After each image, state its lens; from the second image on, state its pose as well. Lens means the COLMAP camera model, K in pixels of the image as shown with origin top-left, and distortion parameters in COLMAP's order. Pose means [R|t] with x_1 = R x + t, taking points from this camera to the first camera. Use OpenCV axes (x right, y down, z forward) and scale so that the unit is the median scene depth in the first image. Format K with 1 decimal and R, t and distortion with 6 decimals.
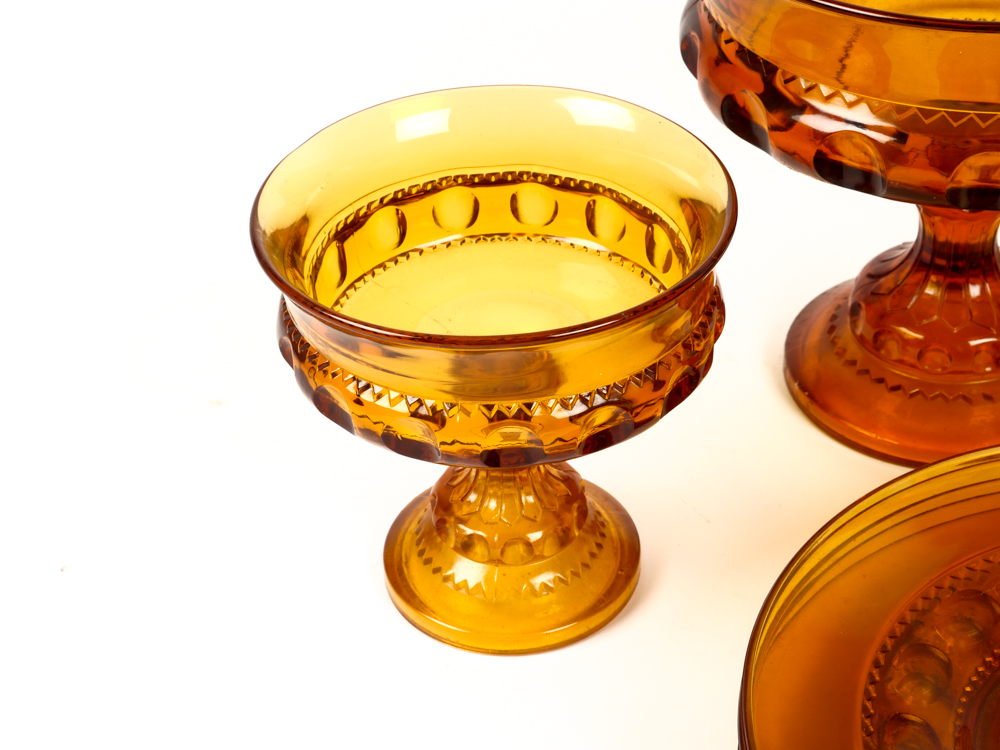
lens RADIAL K [[2038.9, 0, 500.0], [0, 2038.9, 375.0], [0, 0, 1]] dist [0.062341, 0.687392]
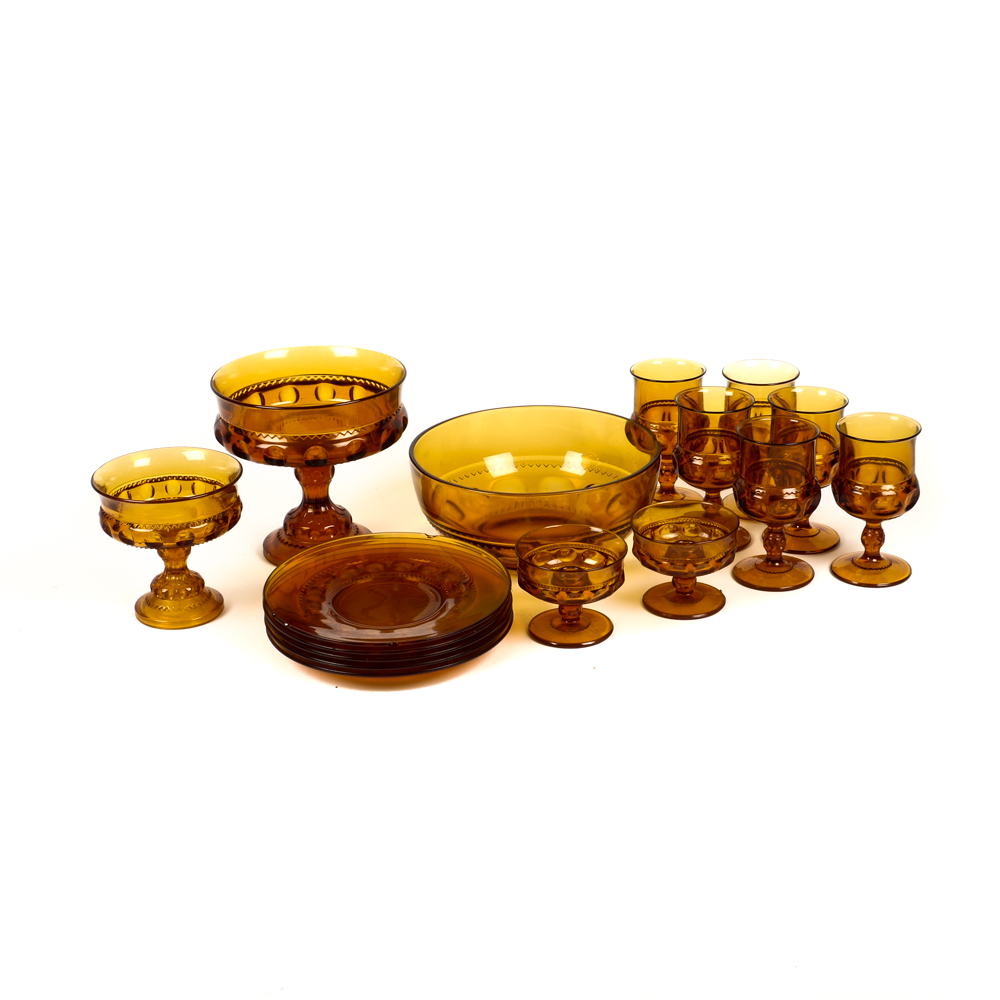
lens RADIAL K [[1723.8, 0, 500.0], [0, 1723.8, 500.0], [0, 0, 1]] dist [-0.132886, -0.080249]
pose [[0.950987, -0.093736, 0.294683, -0.273523], [0.160920, 0.963766, -0.212745, 0.551895], [-0.264063, 0.249738, 0.931612, -1.477172]]
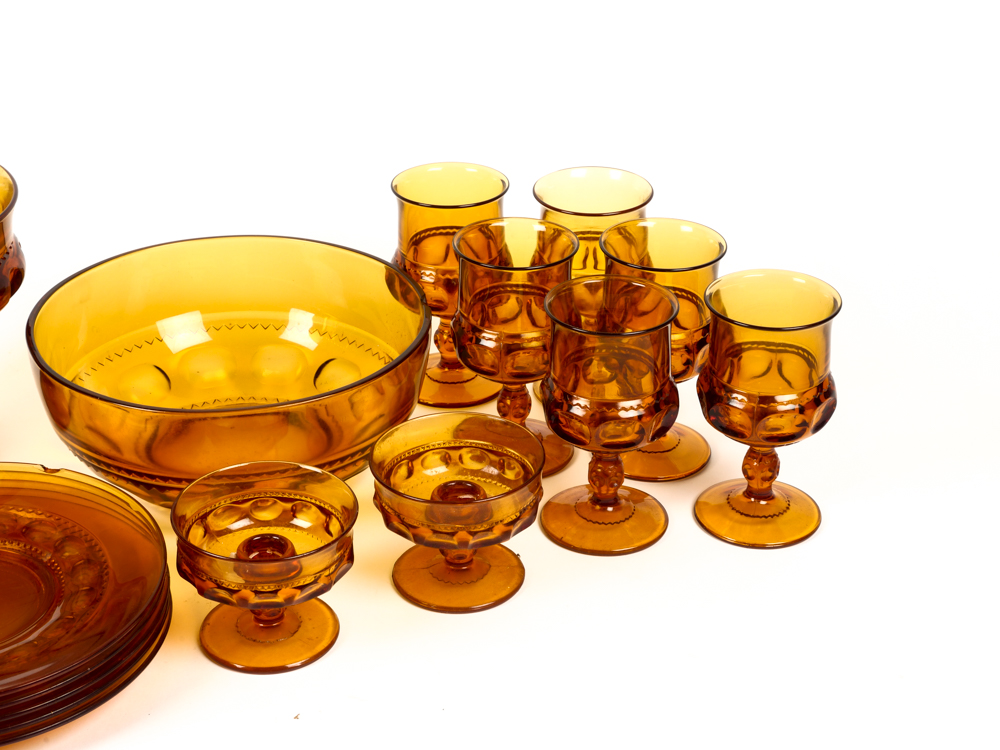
lens RADIAL K [[2018.3, 0, 500.0], [0, 2018.3, 375.0], [0, 0, 1]] dist [0.022430, 0.147017]
pose [[0.924691, -0.112795, 0.363627, 0.091699], [0.168834, 0.977543, -0.126113, 0.263087], [-0.341236, 0.178008, 0.922969, -0.923494]]
